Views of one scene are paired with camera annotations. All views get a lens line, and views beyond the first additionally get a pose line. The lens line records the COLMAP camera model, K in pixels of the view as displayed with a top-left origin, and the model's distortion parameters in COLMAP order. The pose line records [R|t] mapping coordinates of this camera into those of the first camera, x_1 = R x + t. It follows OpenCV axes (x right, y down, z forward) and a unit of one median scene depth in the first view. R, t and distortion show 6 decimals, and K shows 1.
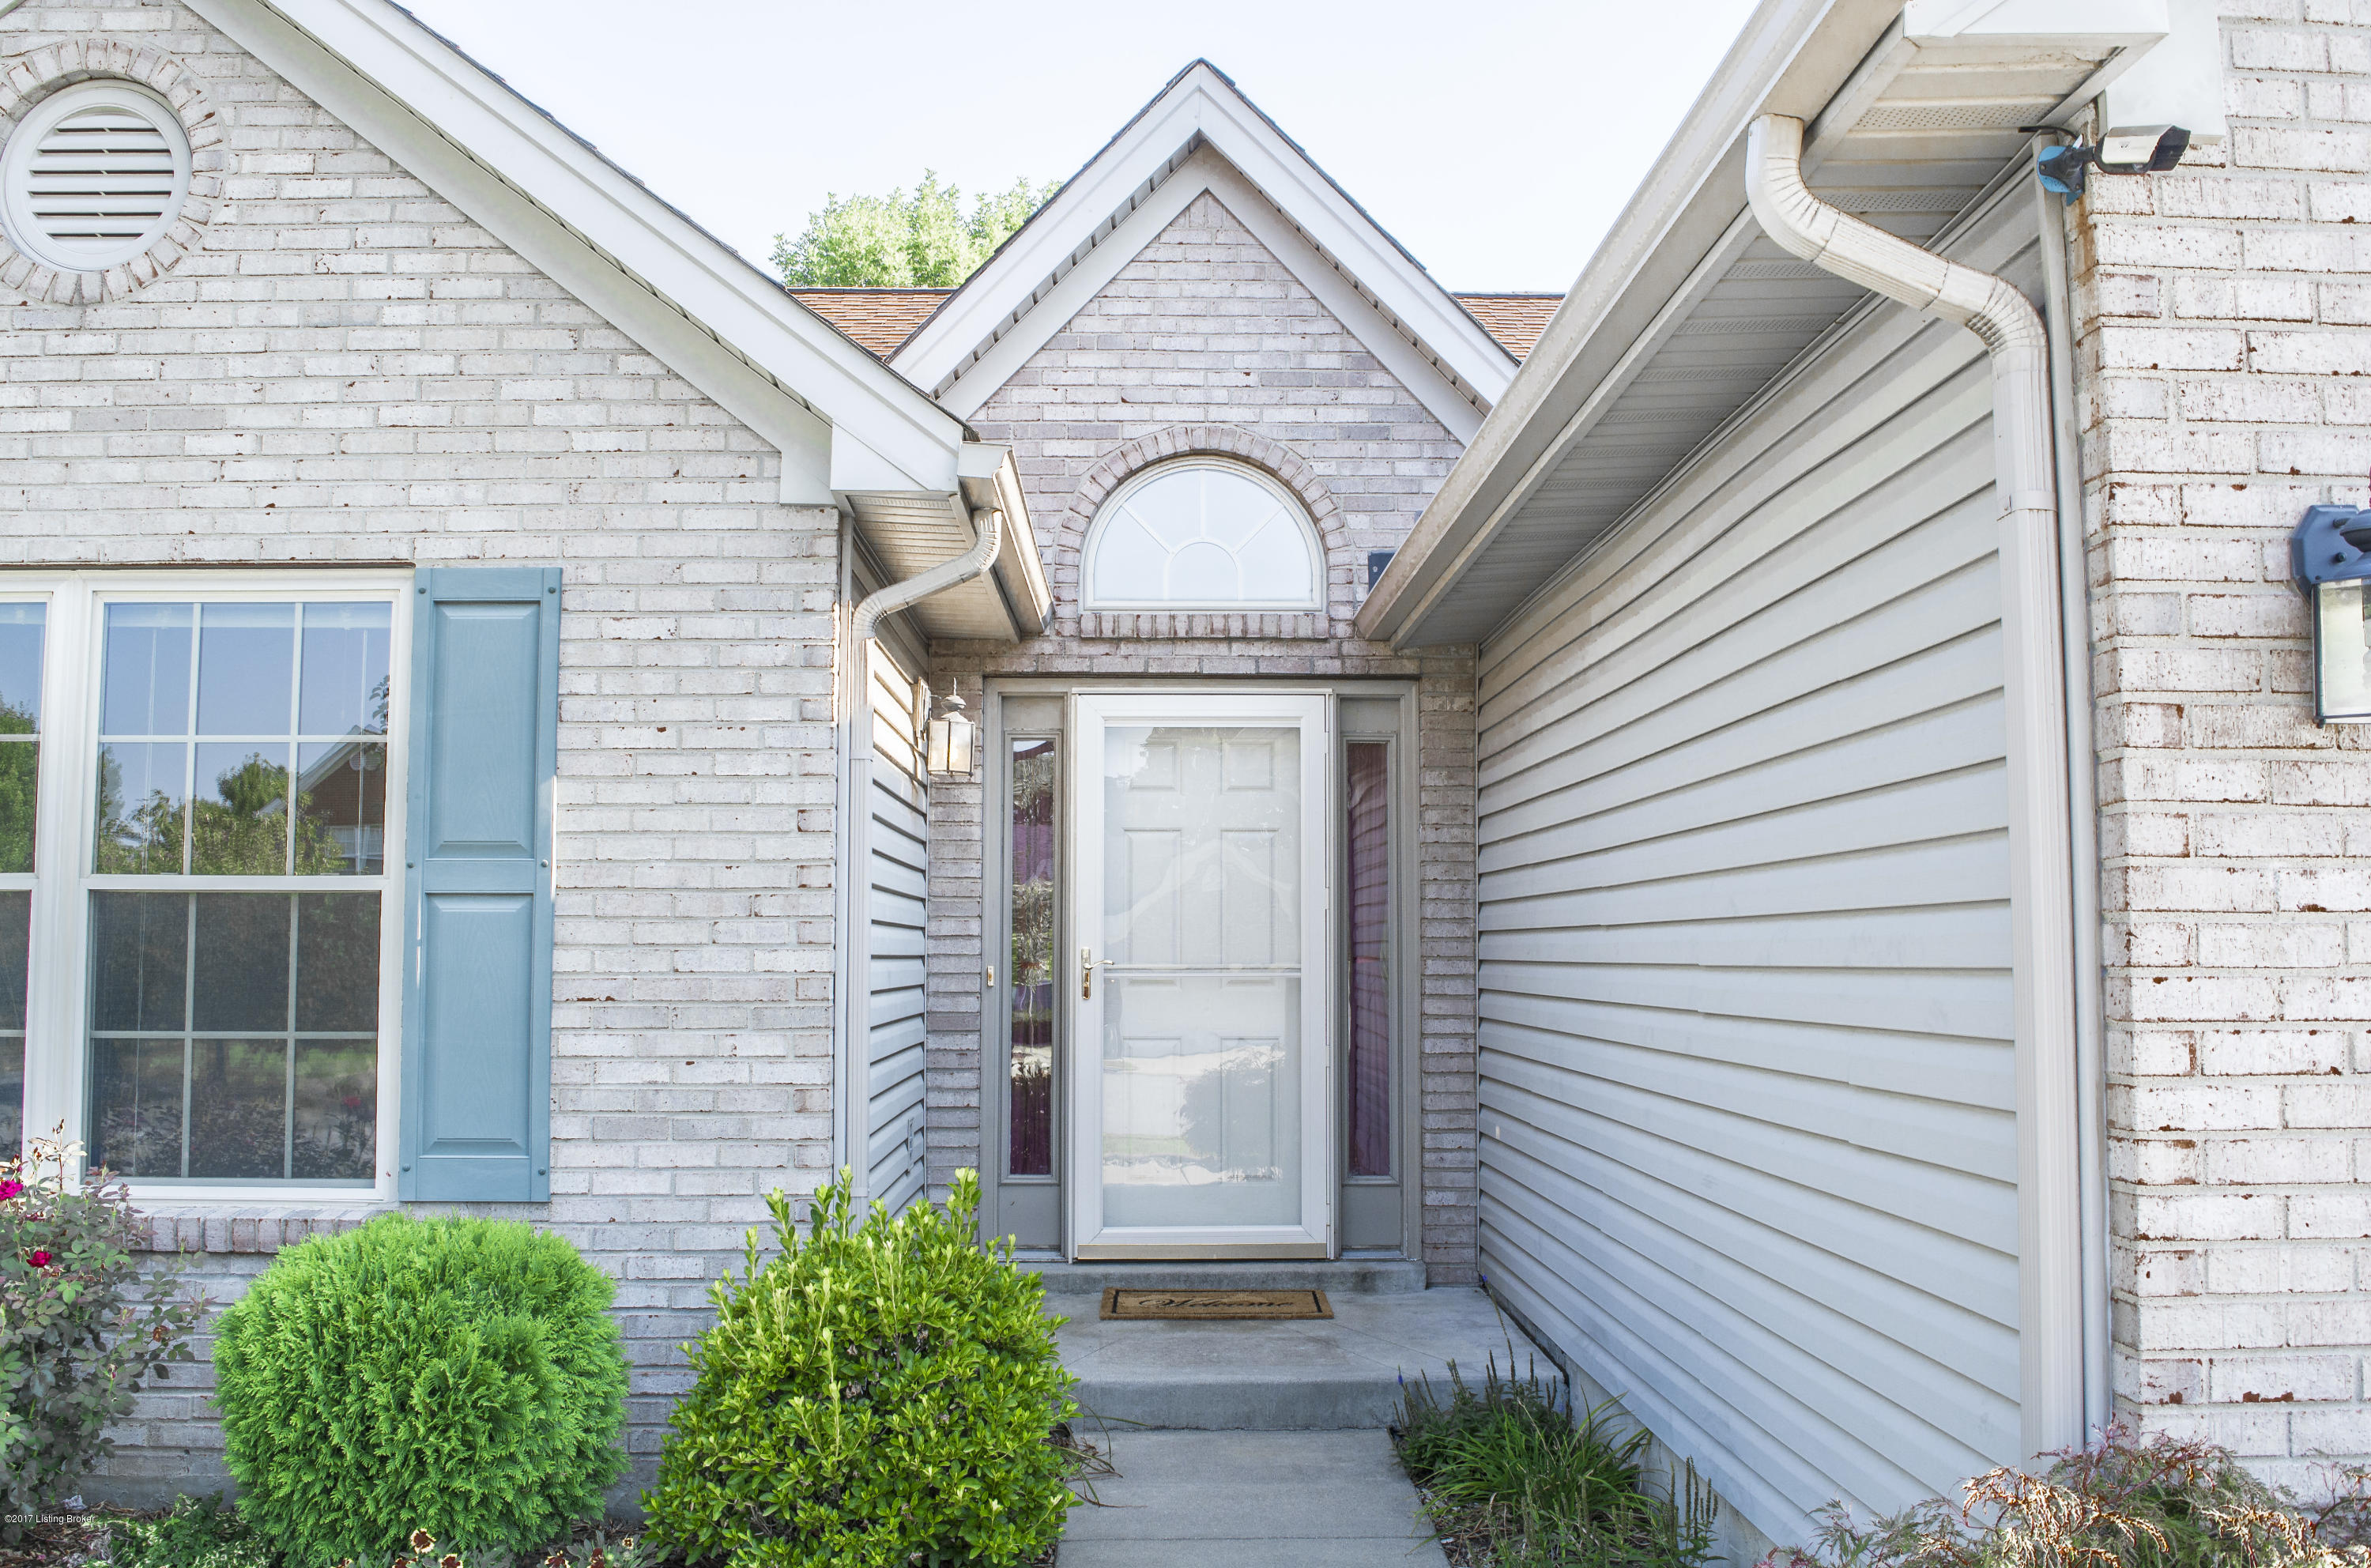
lens RADIAL K [[2020.7, 0, 1252.3], [0, 2020.7, 778.0], [0, 0, 1]] dist [-0.108428, 0.017189]
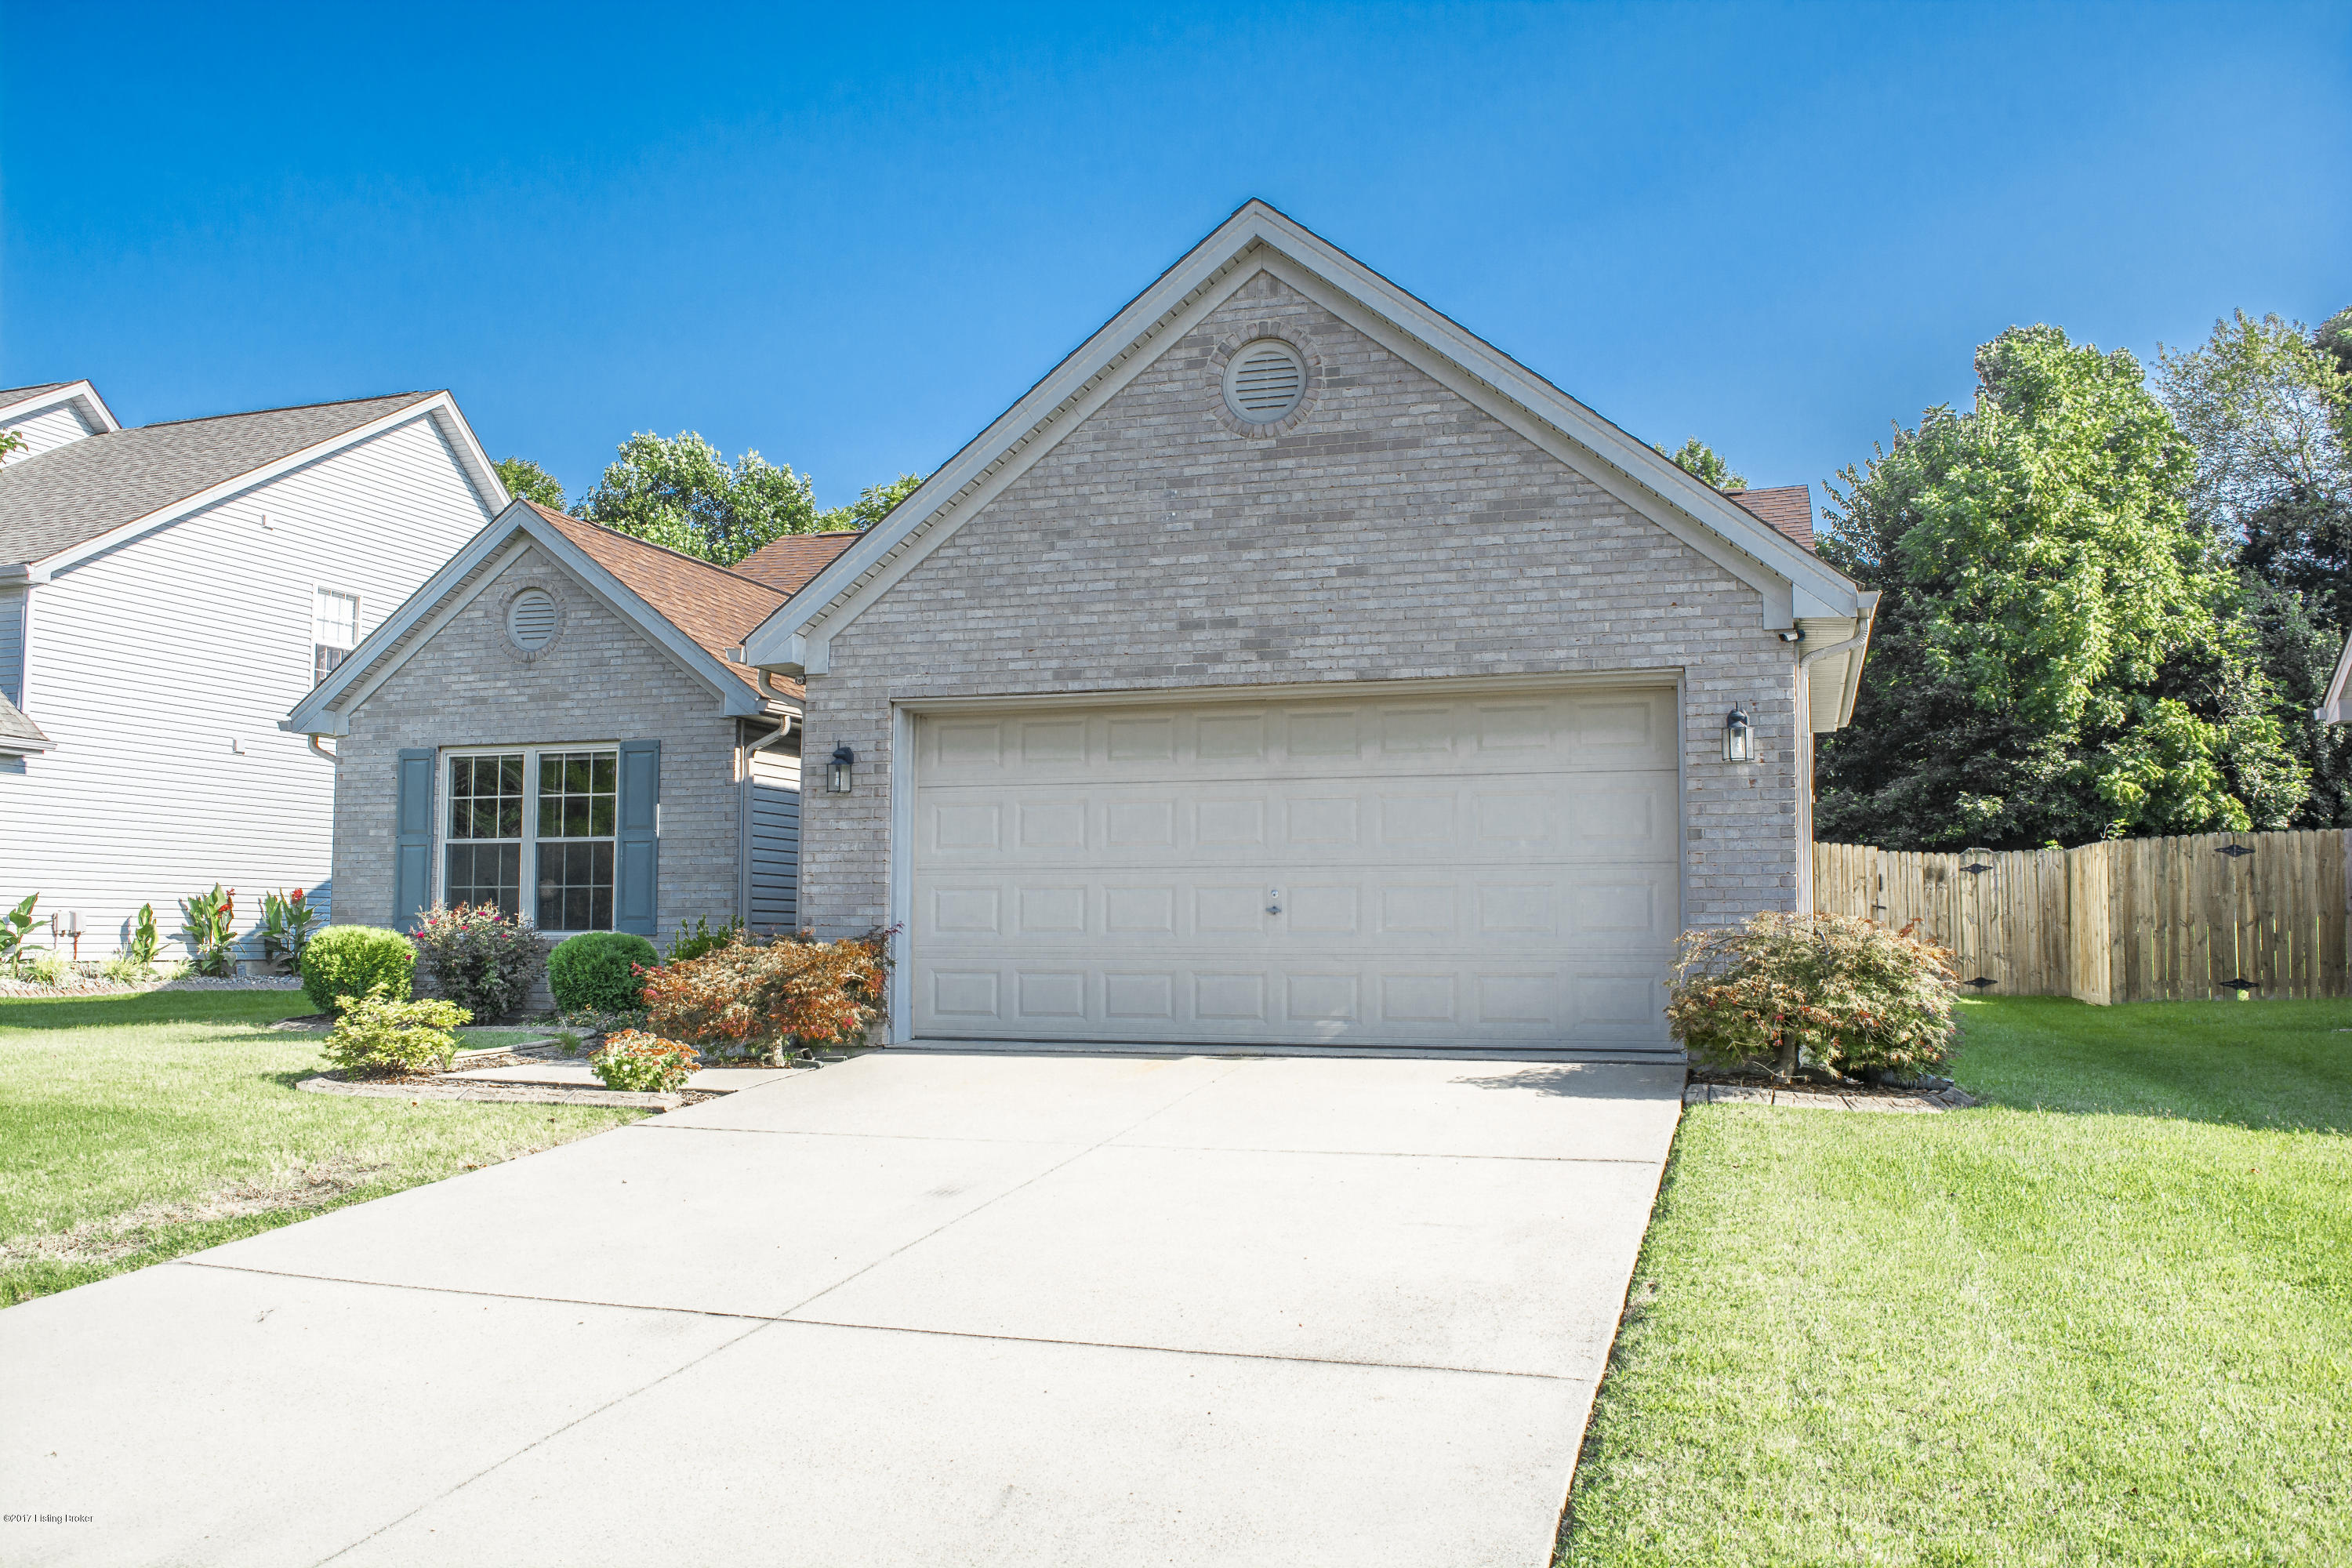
lens RADIAL K [[2025.8, 0, 1176.0], [0, 2025.8, 784.0], [0, 0, 1]] dist [-0.101685, 0.002227]
pose [[0.934402, -0.023872, -0.355419, 1.578637], [0.025205, 0.999682, -0.000880, -0.010152], [0.355327, -0.008136, 0.934707, -1.735775]]
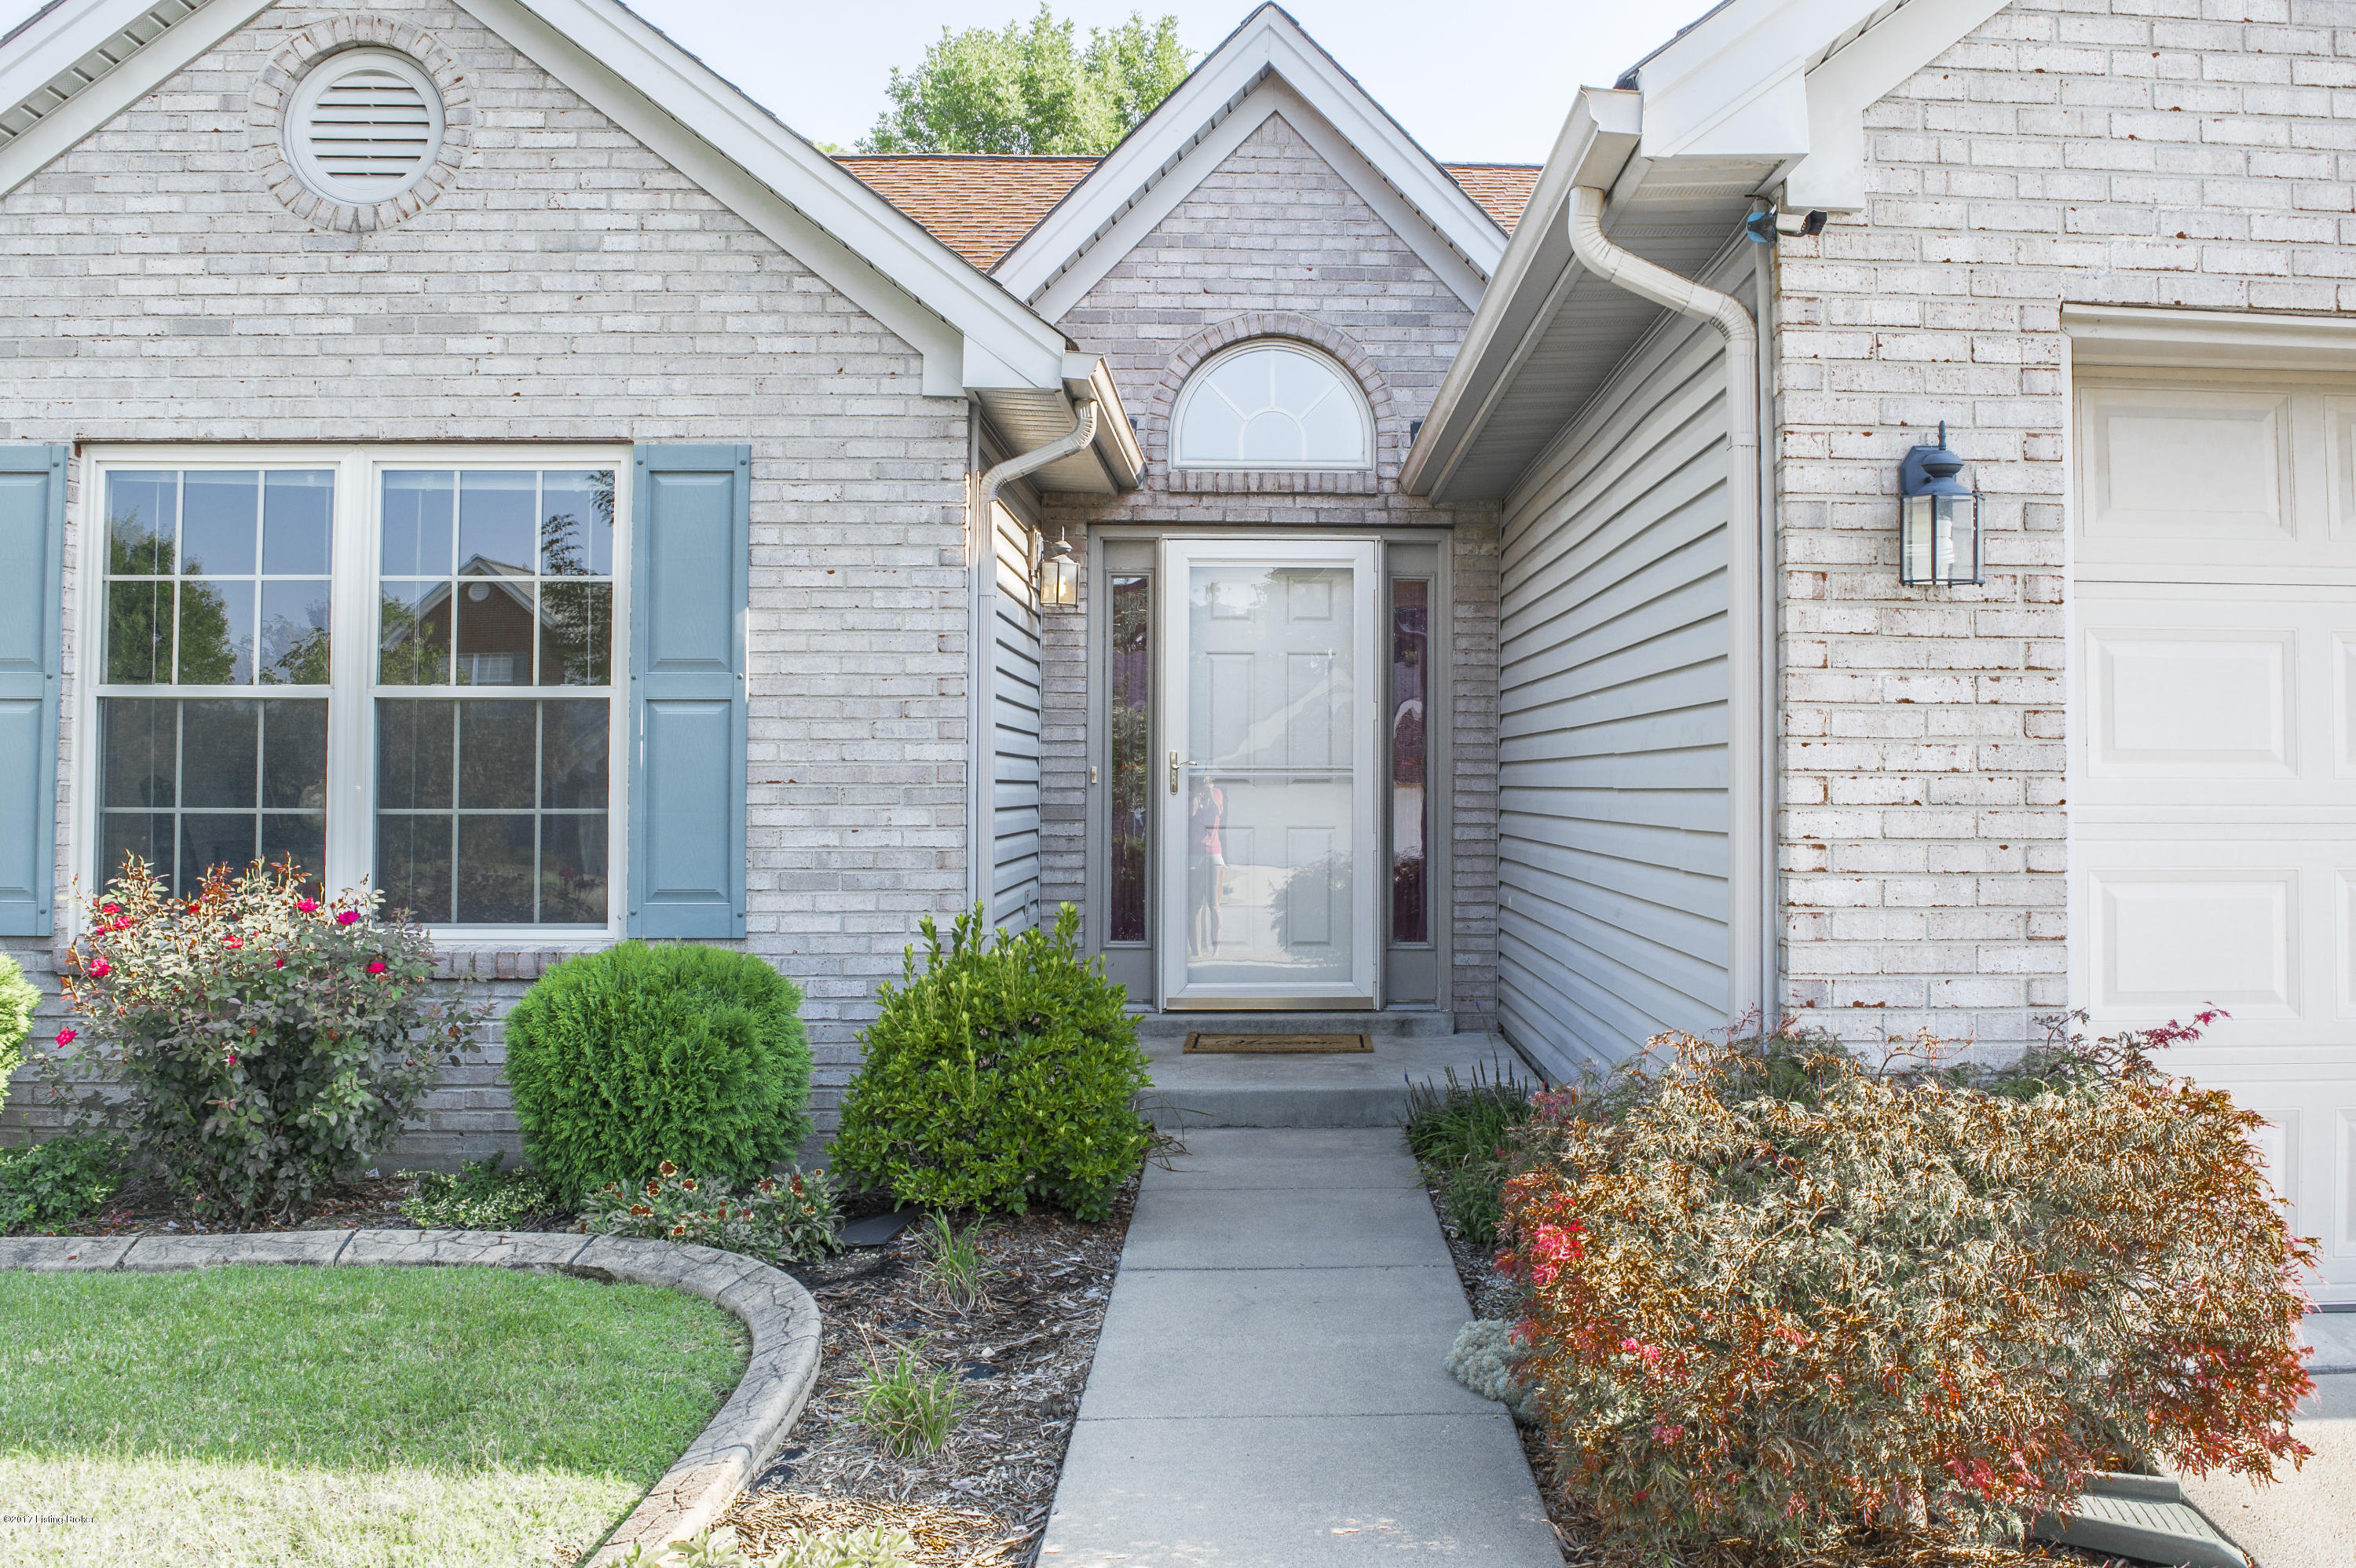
lens RADIAL K [[2044.1, 0, 1416.8], [0, 2044.1, 712.5], [0, 0, 1]] dist [-0.088170, 0.004413]
pose [[0.999782, 0.003440, 0.020600, 0.053535], [-0.004495, 0.998669, 0.051378, -0.002838], [-0.020396, -0.051460, 0.998467, -0.309084]]
